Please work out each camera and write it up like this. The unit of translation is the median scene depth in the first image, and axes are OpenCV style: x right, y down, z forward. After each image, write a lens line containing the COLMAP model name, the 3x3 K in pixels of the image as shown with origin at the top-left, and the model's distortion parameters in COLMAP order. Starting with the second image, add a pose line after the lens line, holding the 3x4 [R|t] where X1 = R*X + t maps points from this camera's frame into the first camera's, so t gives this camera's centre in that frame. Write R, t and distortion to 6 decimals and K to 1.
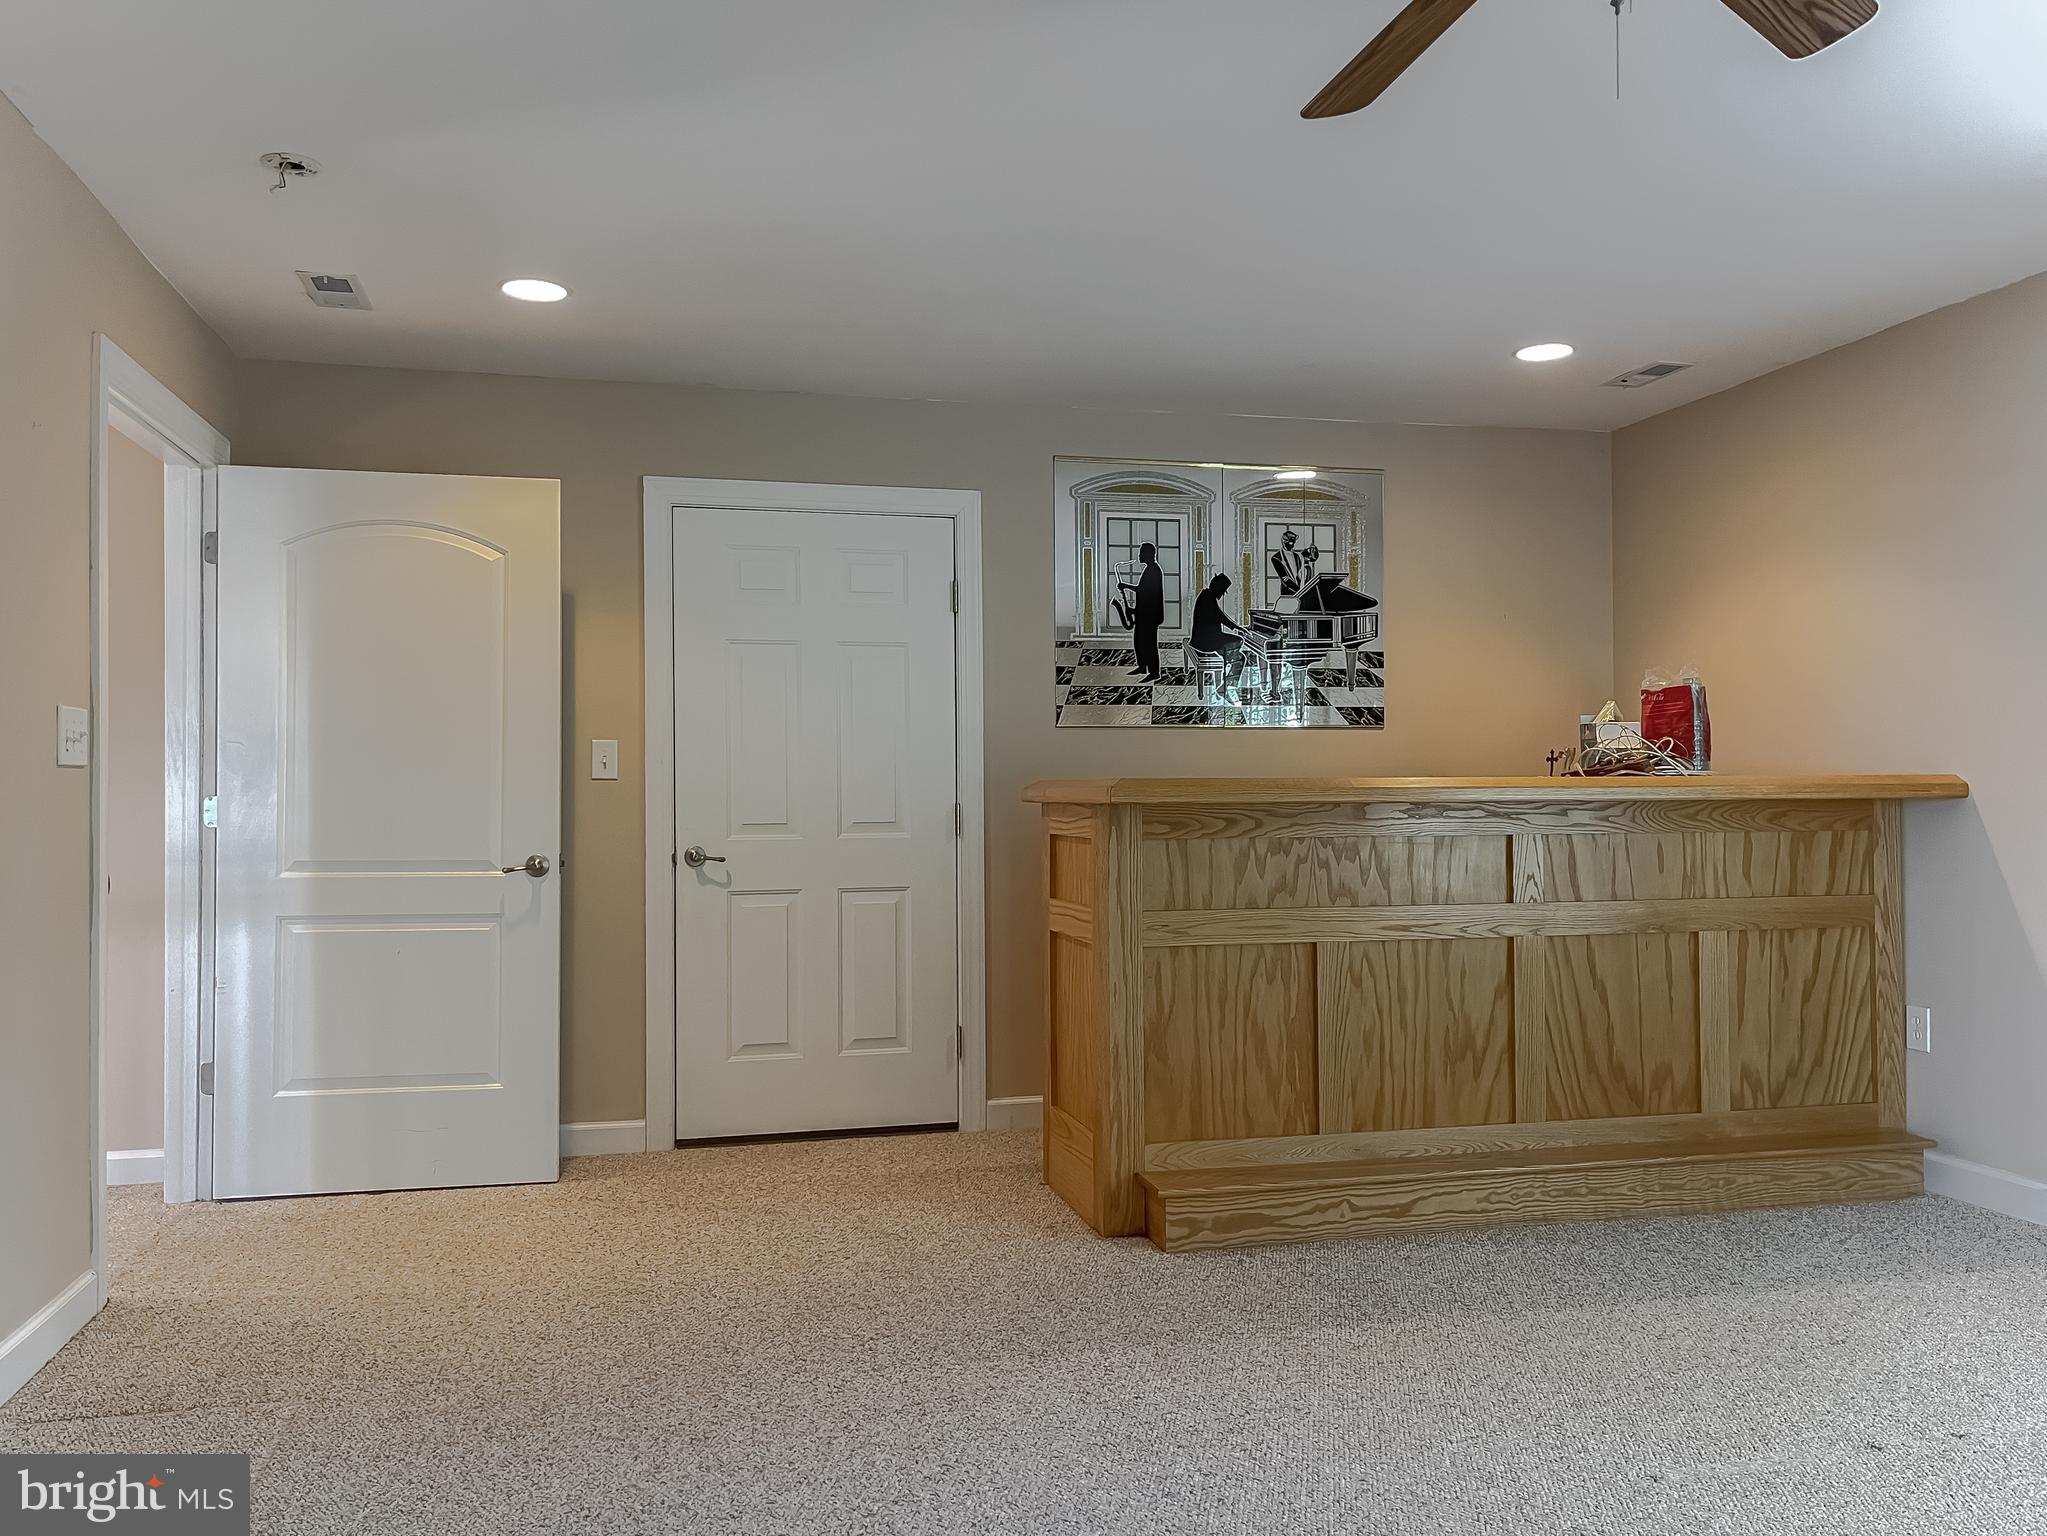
lens RADIAL K [[1534.7, 0, 1032.4], [0, 1534.7, 775.1], [0, 0, 1]] dist [0.030211, 0.004674]
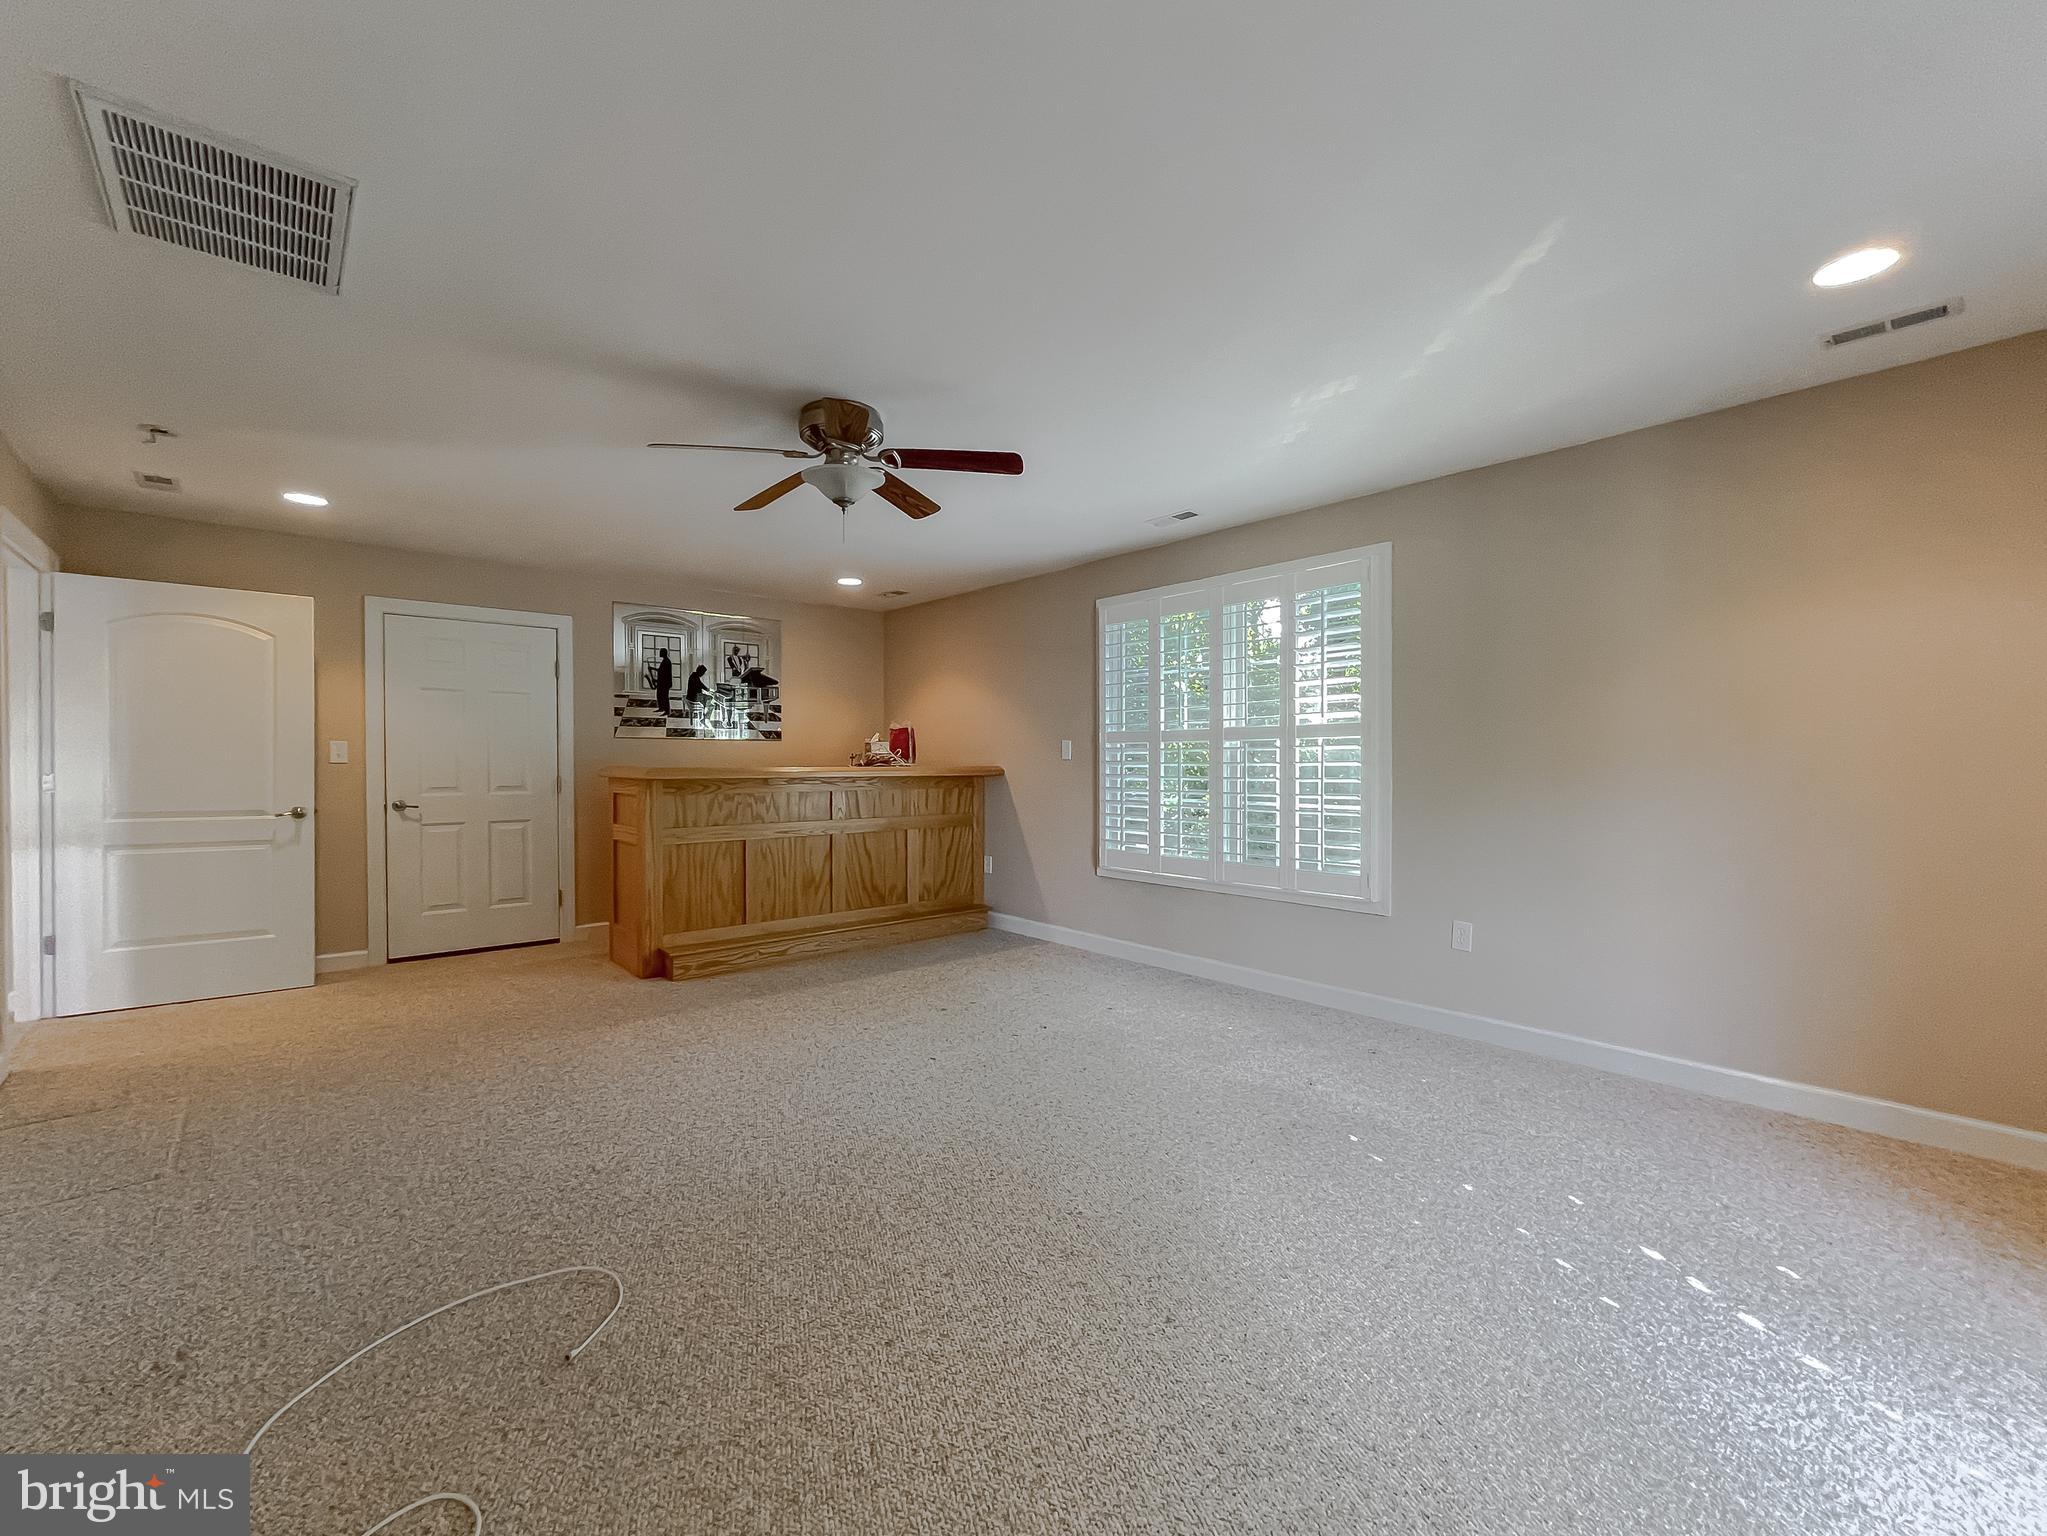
lens RADIAL K [[841.6, 0, 1014.4], [0, 841.6, 774.9], [0, 0, 1]] dist [-0.001111, -0.001612]
pose [[0.888908, -0.000009, 0.458086, -0.027992], [-0.013785, 0.999547, 0.026770, -0.023015], [-0.457878, -0.030110, 0.888505, -0.253374]]
